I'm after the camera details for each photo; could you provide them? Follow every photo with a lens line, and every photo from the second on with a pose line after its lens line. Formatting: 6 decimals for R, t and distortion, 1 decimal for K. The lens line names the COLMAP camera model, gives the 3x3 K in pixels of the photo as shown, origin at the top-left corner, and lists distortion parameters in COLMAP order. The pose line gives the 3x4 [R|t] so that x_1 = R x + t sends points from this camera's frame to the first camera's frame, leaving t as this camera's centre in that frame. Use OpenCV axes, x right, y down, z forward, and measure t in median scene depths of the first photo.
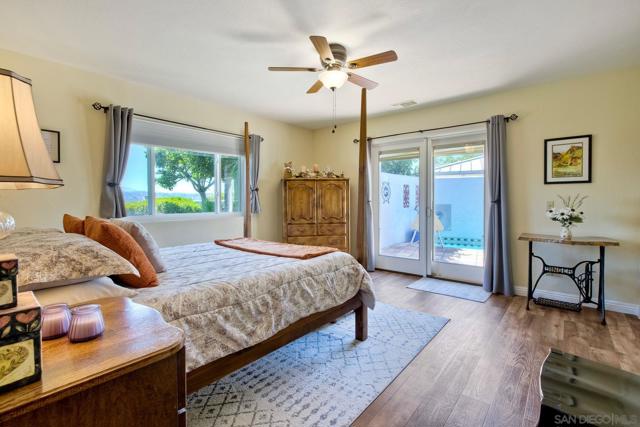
lens RADIAL K [[294.7, 0, 323.2], [0, 294.7, 201.7], [0, 0, 1]] dist [-0.009194, 0.001958]
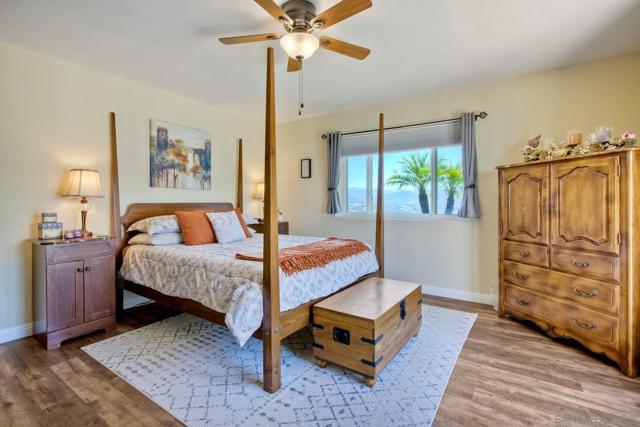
lens RADIAL K [[294.7, 0, 329.4], [0, 294.7, 201.8], [0, 0, 1]] dist [-0.009194, 0.001958]
pose [[0.108479, 0.006623, -0.994077, 0.457126], [-0.005784, 0.999965, 0.006032, -0.004612], [0.994082, 0.005095, 0.108514, 0.554407]]
